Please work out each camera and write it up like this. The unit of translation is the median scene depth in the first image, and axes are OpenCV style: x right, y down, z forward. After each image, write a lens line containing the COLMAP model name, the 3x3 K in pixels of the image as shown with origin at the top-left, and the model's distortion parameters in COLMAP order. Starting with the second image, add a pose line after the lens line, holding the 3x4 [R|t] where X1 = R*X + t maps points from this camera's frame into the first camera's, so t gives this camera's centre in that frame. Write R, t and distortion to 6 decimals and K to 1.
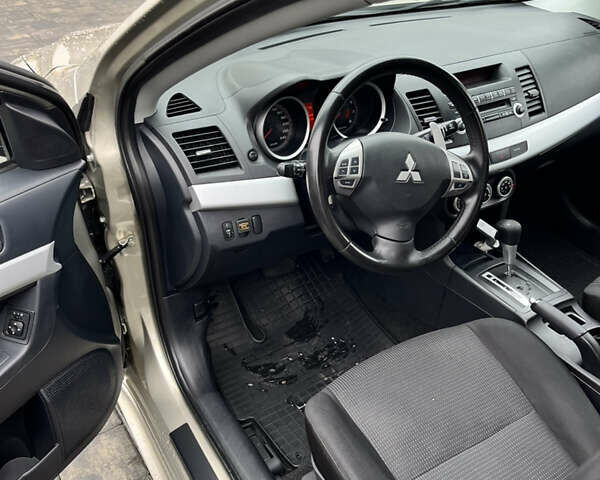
lens RADIAL K [[608.1, 0, 298.7], [0, 608.1, 222.7], [0, 0, 1]] dist [0.044195, -0.014758]
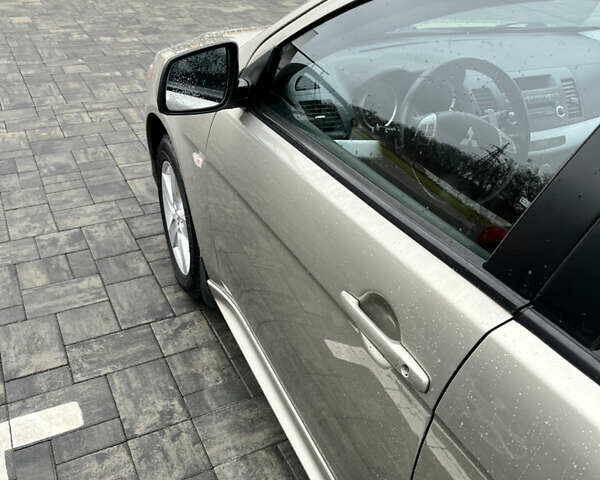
lens RADIAL K [[605.6, 0, 300.0], [0, 605.6, 240.0], [0, 0, 1]] dist [0.033320, -0.018080]
pose [[0.992055, 0.095909, -0.081409, -0.051318], [-0.096748, 0.995288, -0.006419, 0.146567], [0.080410, 0.014244, 0.996660, -0.313341]]
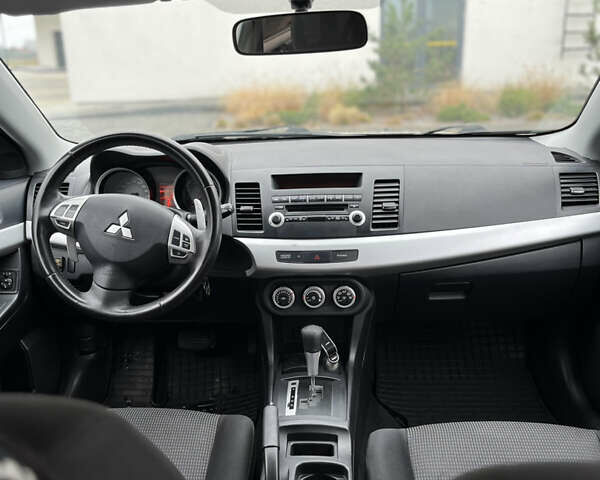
lens RADIAL K [[608.1, 0, 298.7], [0, 608.1, 222.7], [0, 0, 1]] dist [0.044195, -0.014758]
pose [[0.832273, 0.125429, -0.539990, 0.820245], [-0.259846, 0.948701, -0.180130, 0.020835], [0.489695, 0.290232, 0.822170, 0.171546]]
